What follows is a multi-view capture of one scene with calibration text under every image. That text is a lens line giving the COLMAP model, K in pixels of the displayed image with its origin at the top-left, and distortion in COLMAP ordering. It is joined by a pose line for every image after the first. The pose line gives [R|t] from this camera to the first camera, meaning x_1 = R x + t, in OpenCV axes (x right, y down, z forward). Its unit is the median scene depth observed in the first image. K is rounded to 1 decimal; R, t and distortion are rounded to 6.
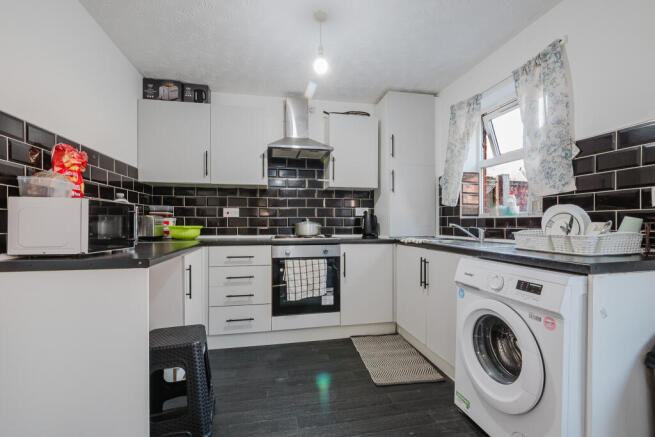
lens RADIAL K [[296.7, 0, 327.5], [0, 296.7, 219.4], [0, 0, 1]] dist [-0.001355, -0.000136]
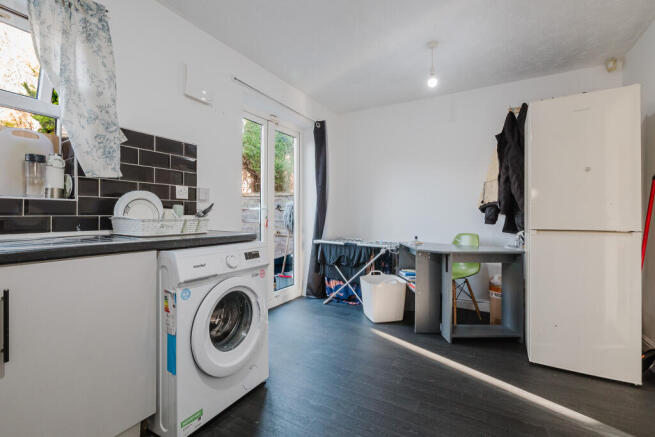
lens RADIAL K [[296.7, 0, 329.2], [0, 296.7, 216.7], [0, 0, 1]] dist [-0.001355, -0.000136]
pose [[-0.737299, -0.003272, 0.675559, -0.393931], [-0.002848, 0.999994, 0.001735, 0.036613], [-0.675561, -0.000645, -0.737304, 1.371259]]
